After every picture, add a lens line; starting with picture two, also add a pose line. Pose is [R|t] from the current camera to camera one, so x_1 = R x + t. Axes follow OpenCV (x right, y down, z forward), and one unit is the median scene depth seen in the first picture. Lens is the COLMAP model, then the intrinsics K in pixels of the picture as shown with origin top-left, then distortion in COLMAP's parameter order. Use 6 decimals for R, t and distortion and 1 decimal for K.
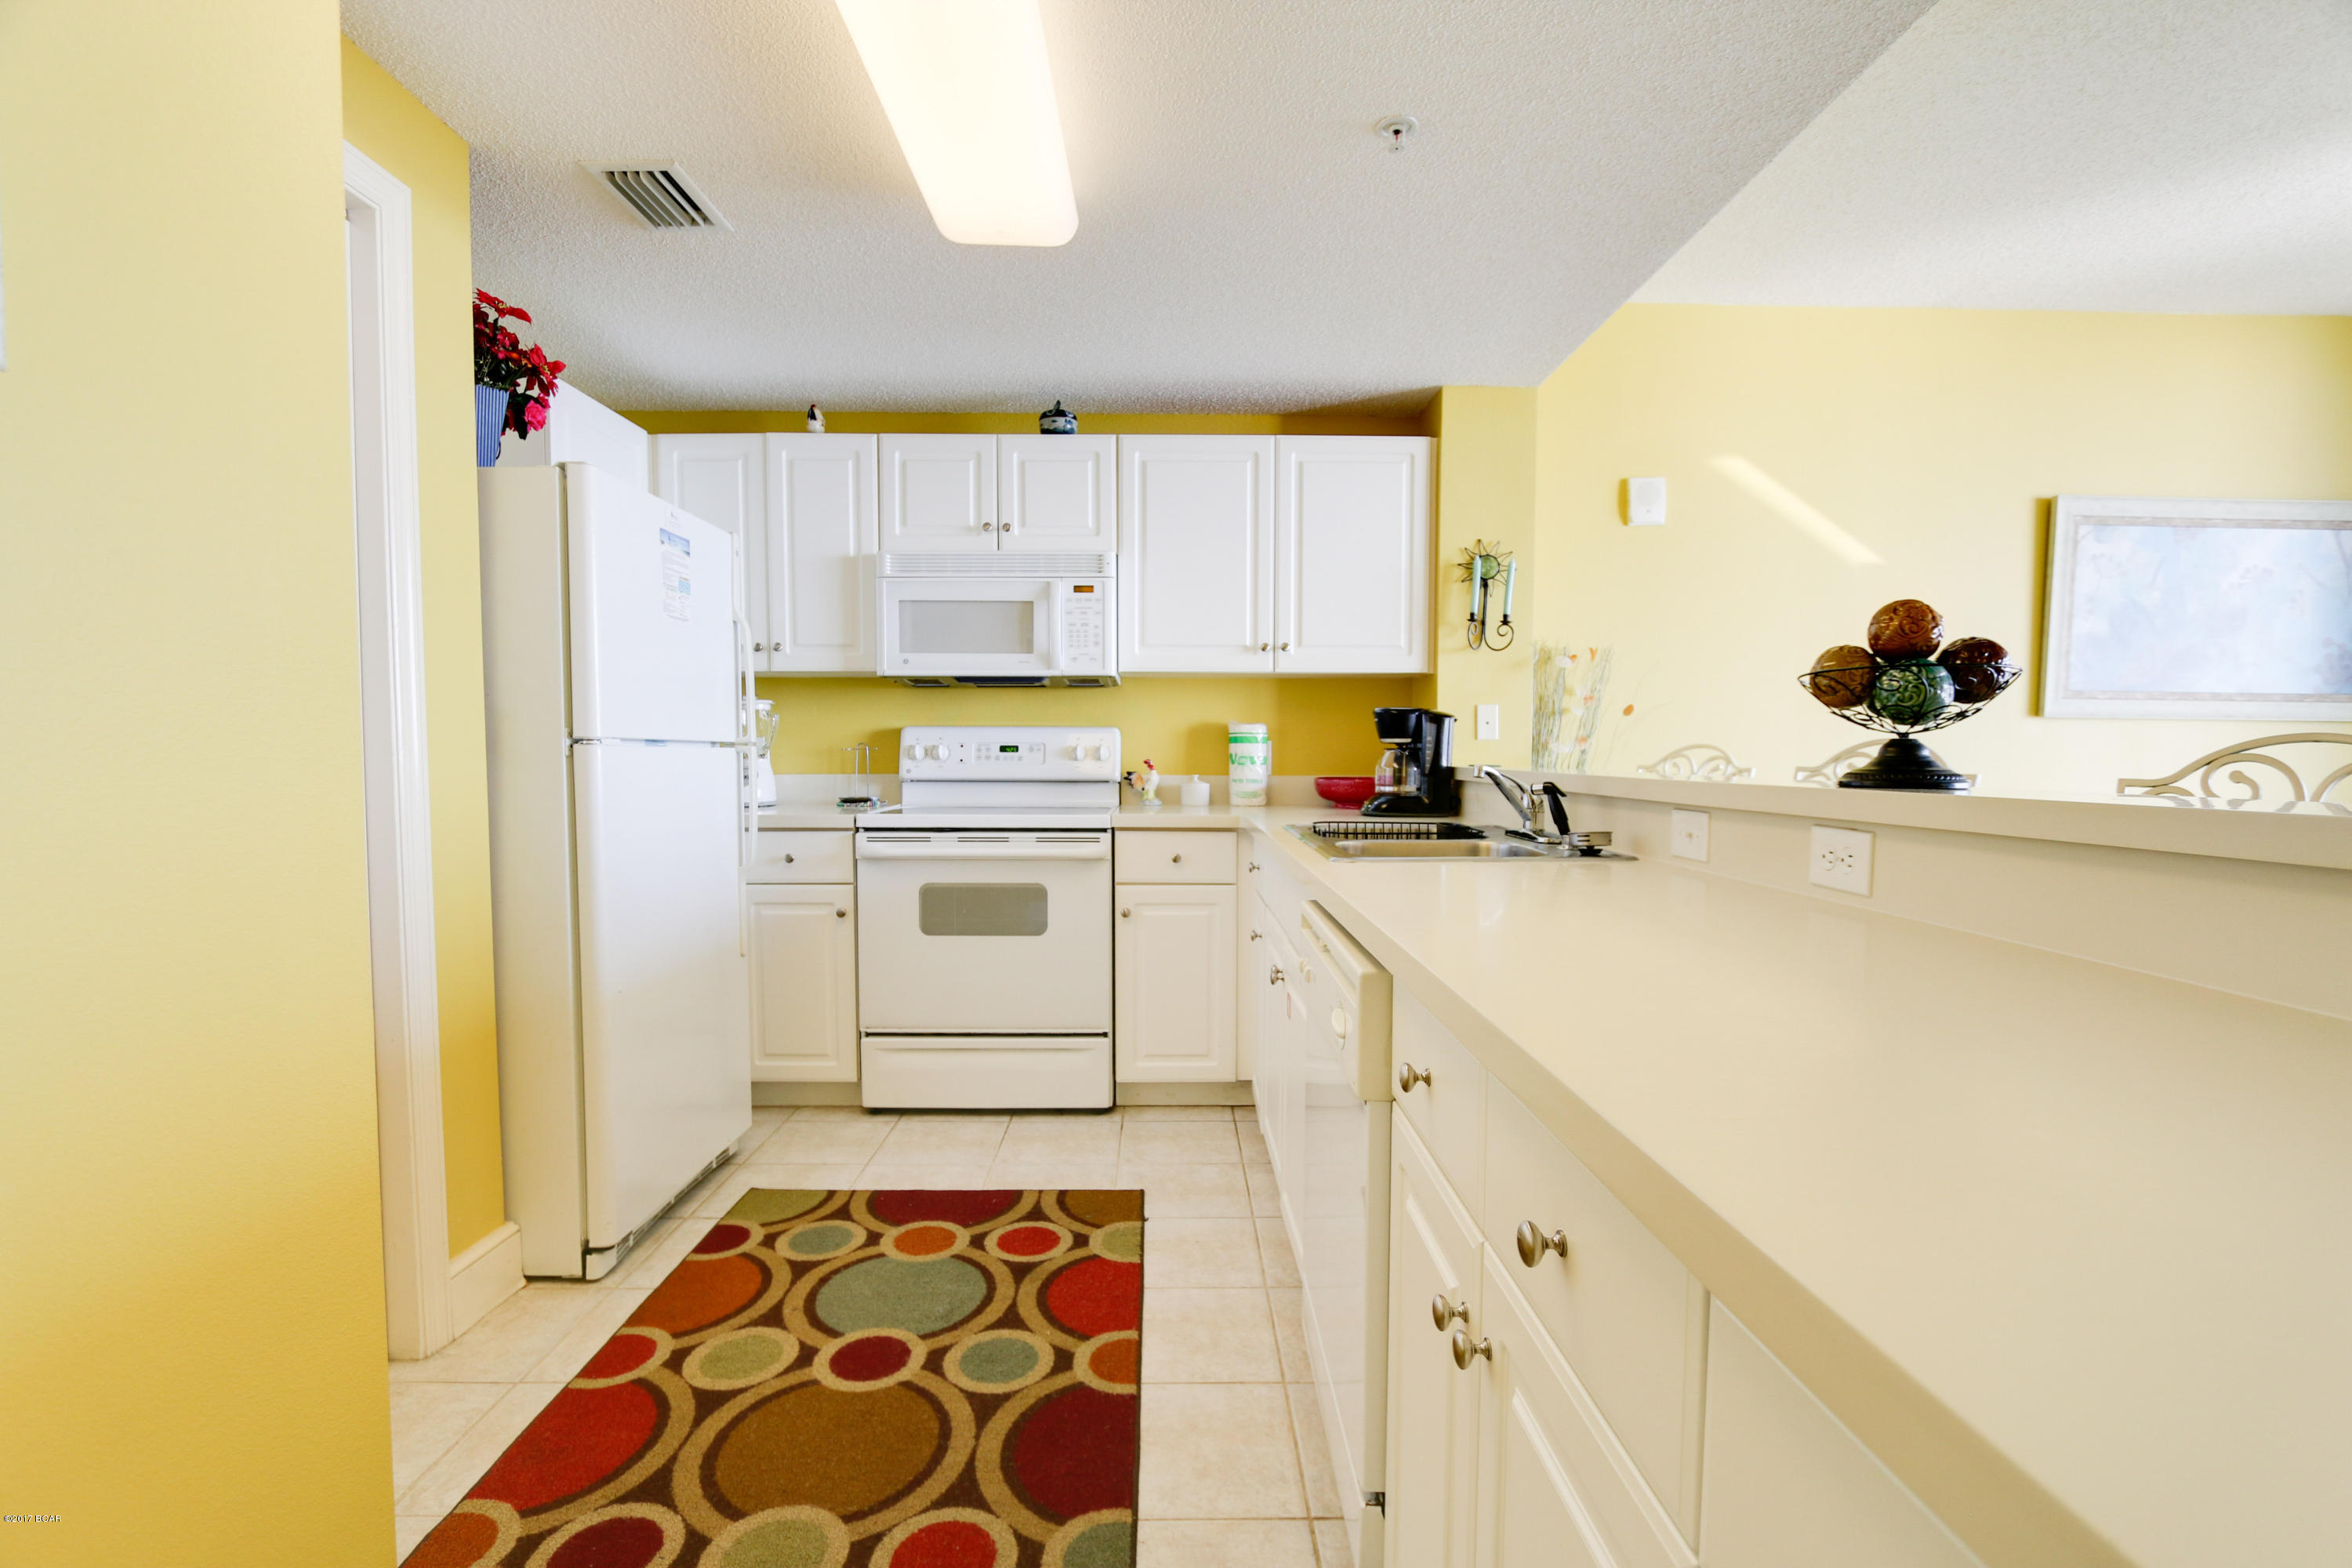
lens RADIAL K [[1070.3, 0, 1170.7], [0, 1070.3, 822.0], [0, 0, 1]] dist [-0.019102, 0.000780]
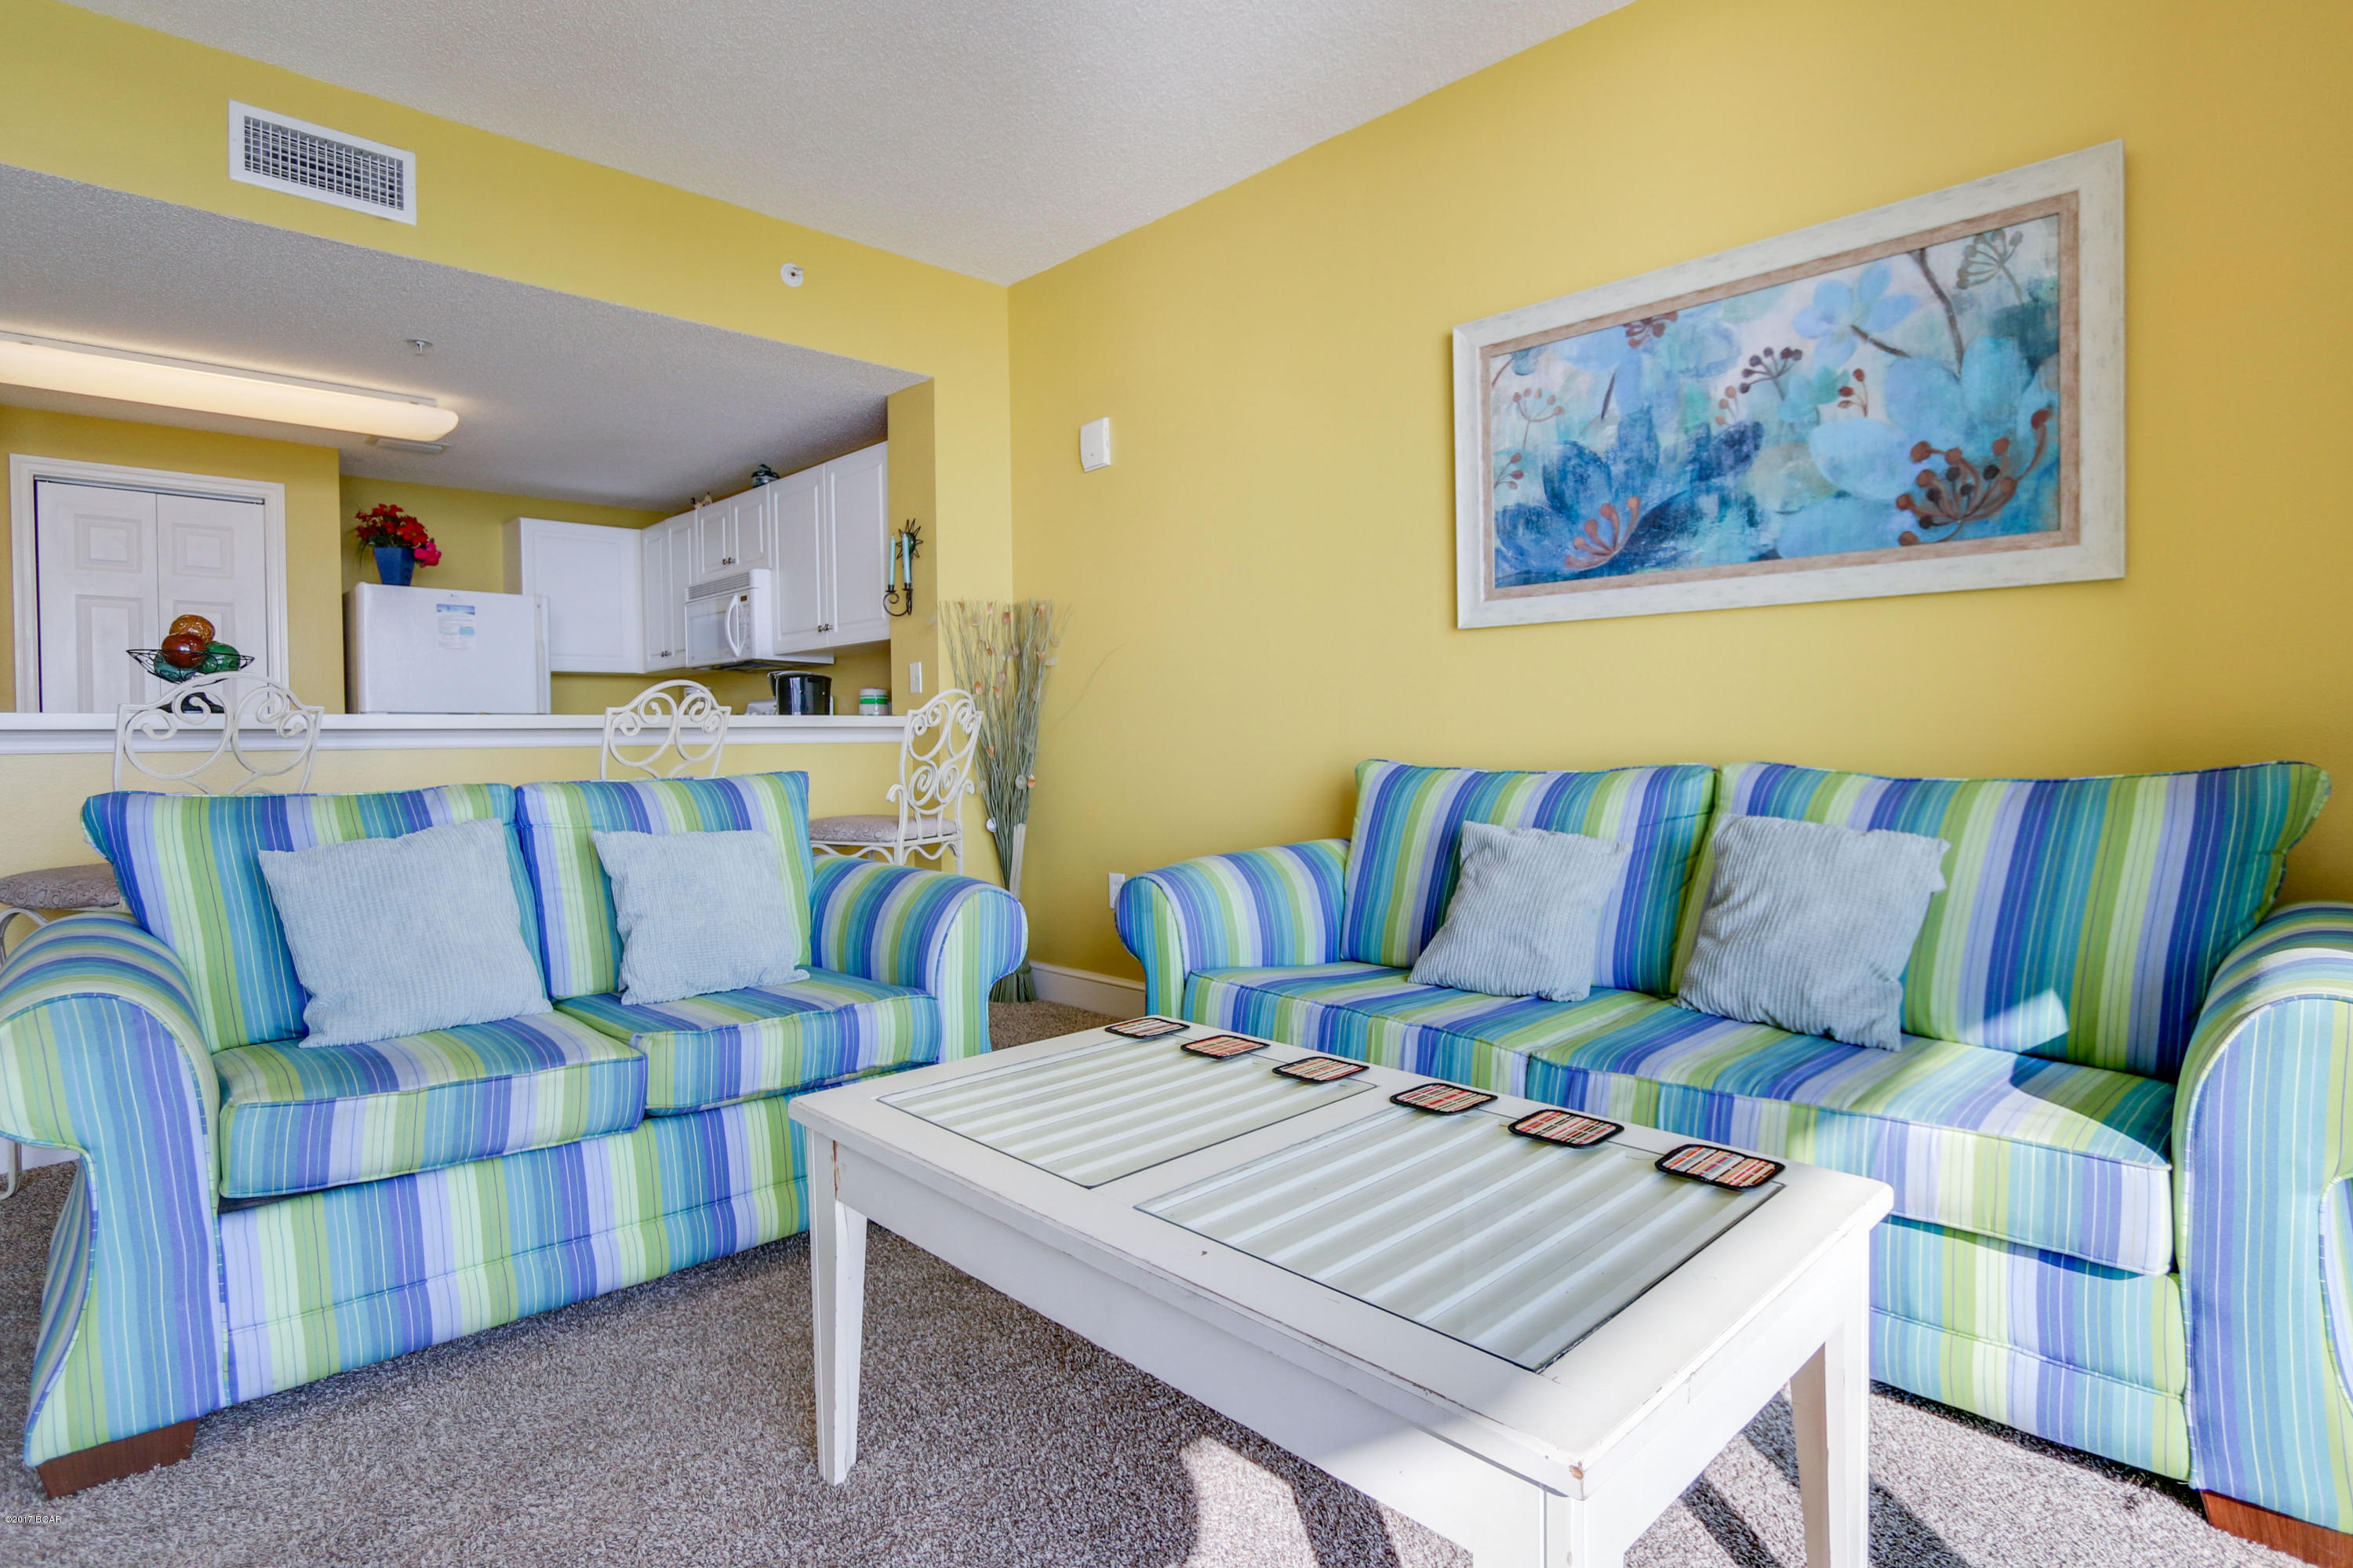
lens RADIAL K [[1189.1, 0, 1181.6], [0, 1189.1, 755.9], [0, 0, 1]] dist [-0.014335, 0.000421]
pose [[0.699783, -0.002265, -0.714352, 1.291111], [-0.029667, 0.999040, -0.032229, 0.019001], [0.713739, 0.043746, 0.699044, 0.302250]]
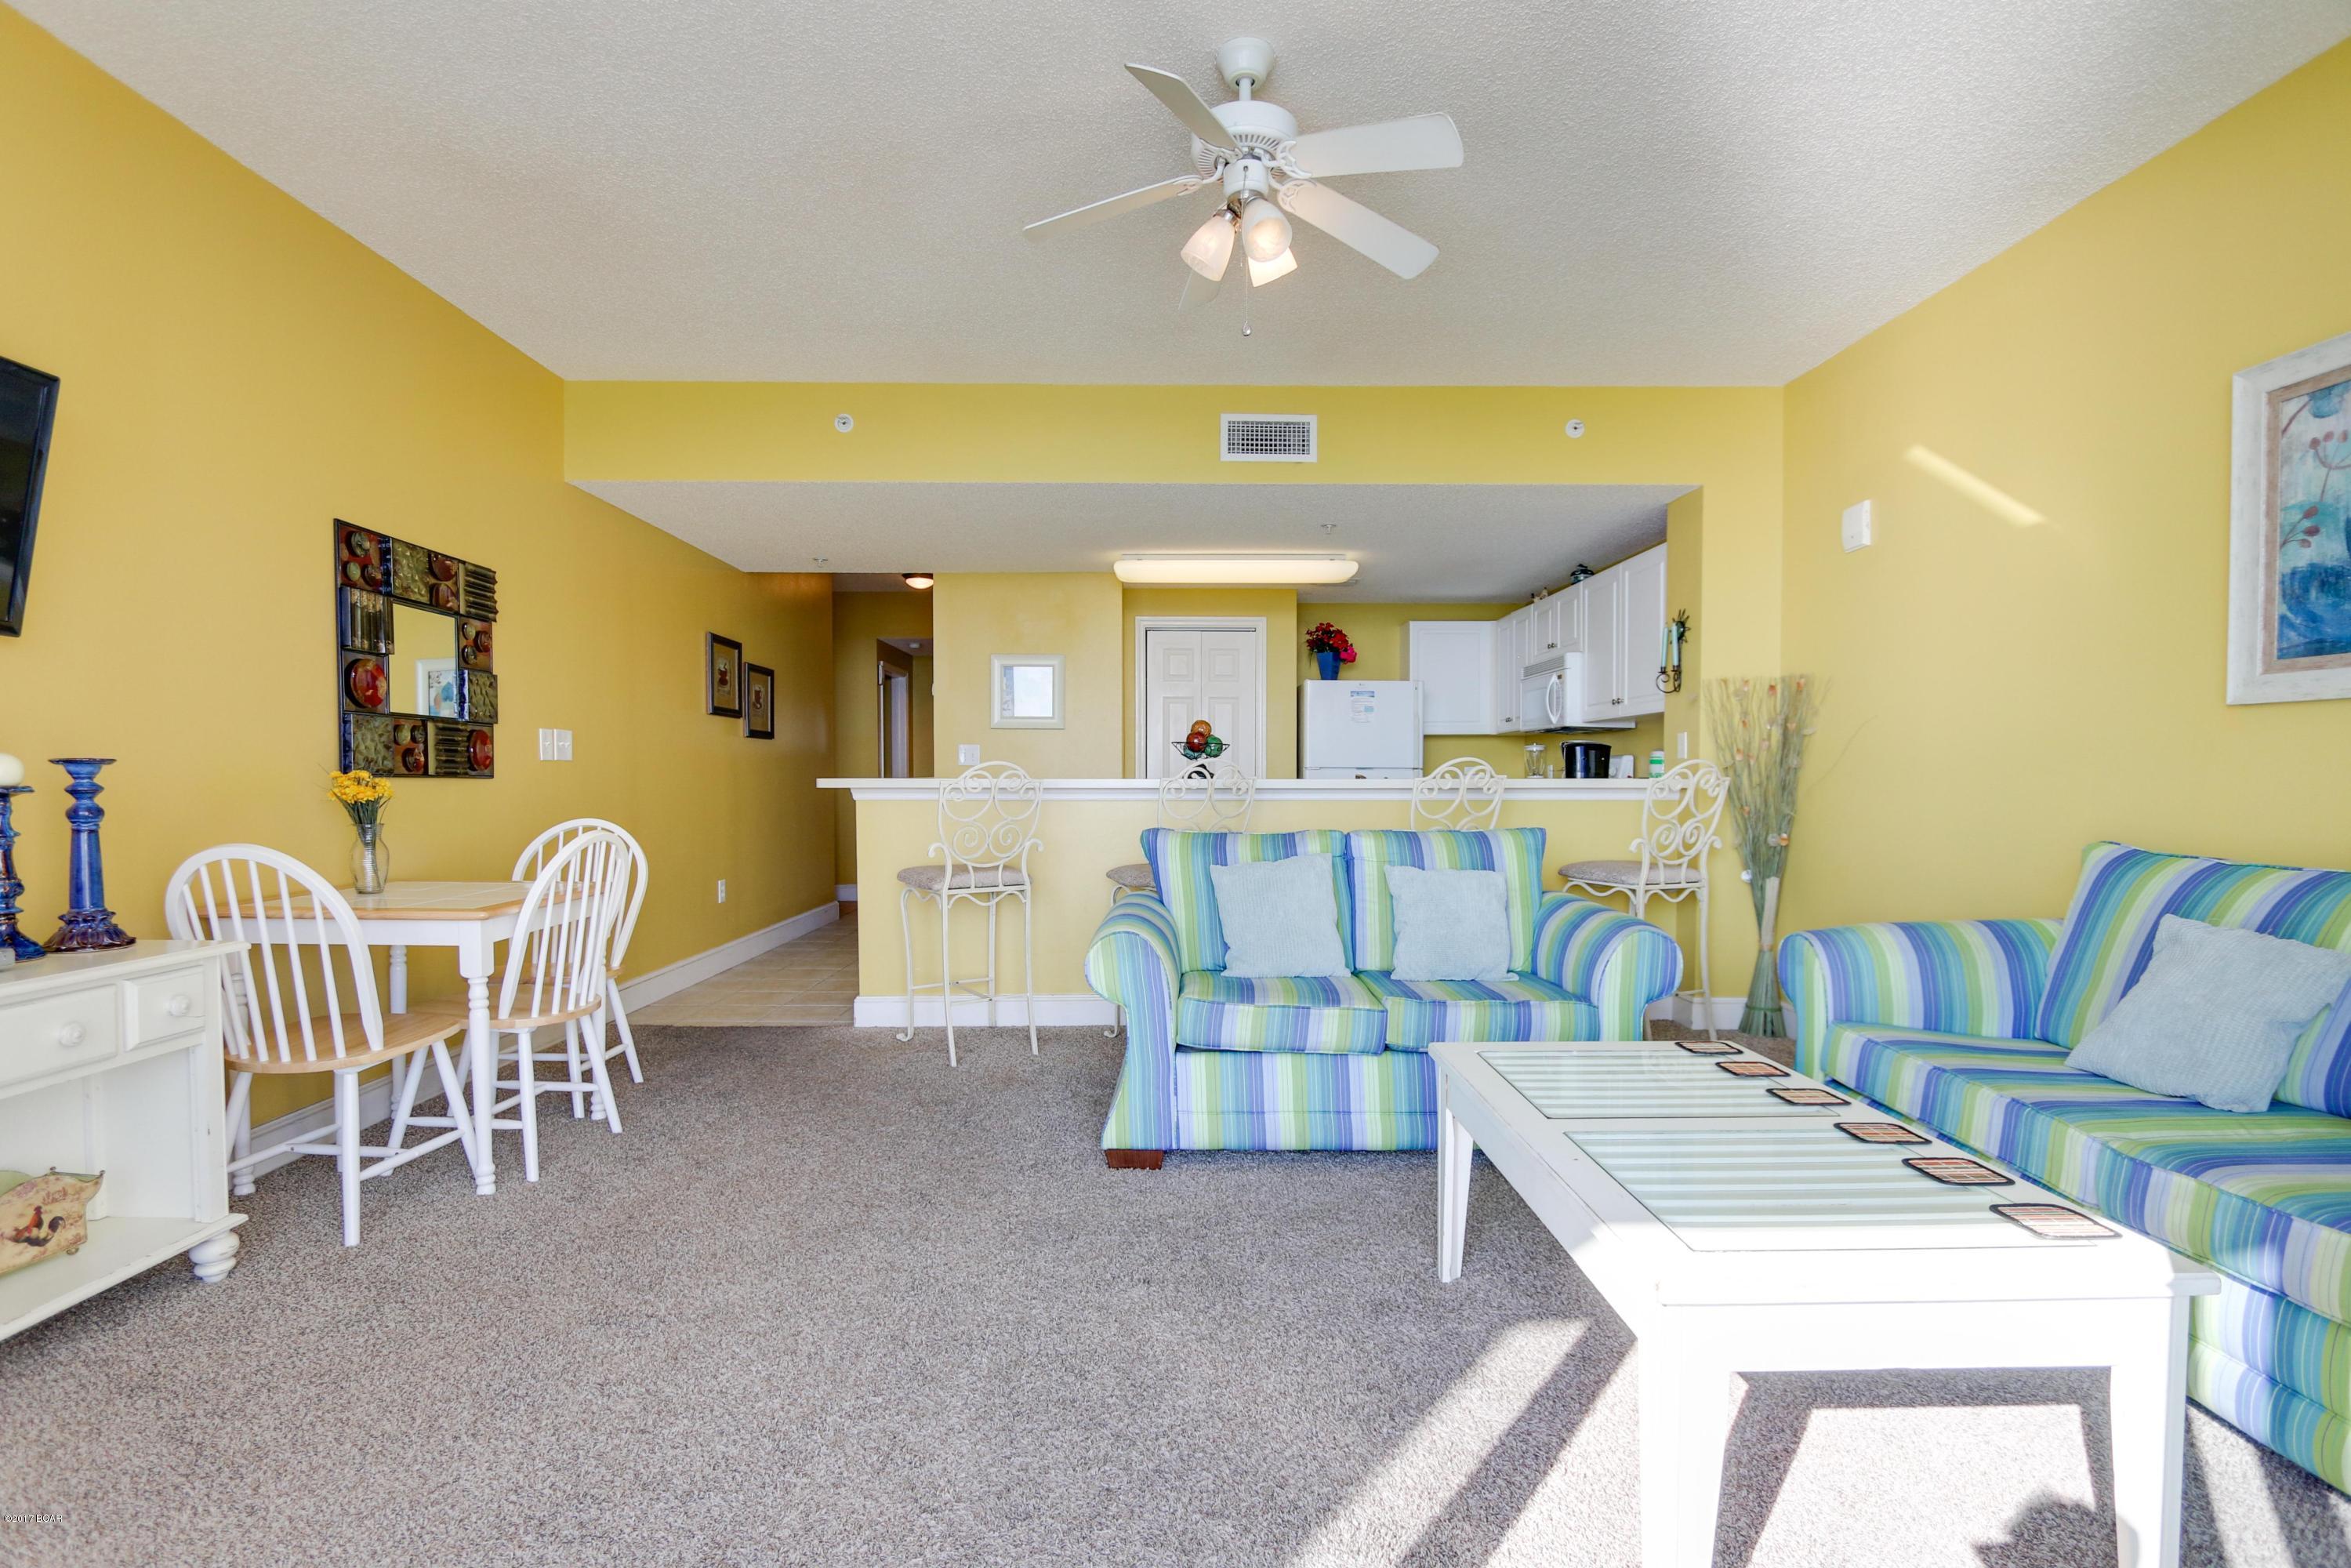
lens RADIAL K [[1082.5, 0, 1175.5], [0, 1082.5, 819.7], [0, 0, 1]] dist [-0.019829, 0.000583]
pose [[0.010957, 0.036143, -0.999287, 1.507718], [-0.062639, 0.997409, 0.035388, -0.010200], [0.997976, 0.062206, 0.013193, 0.338451]]
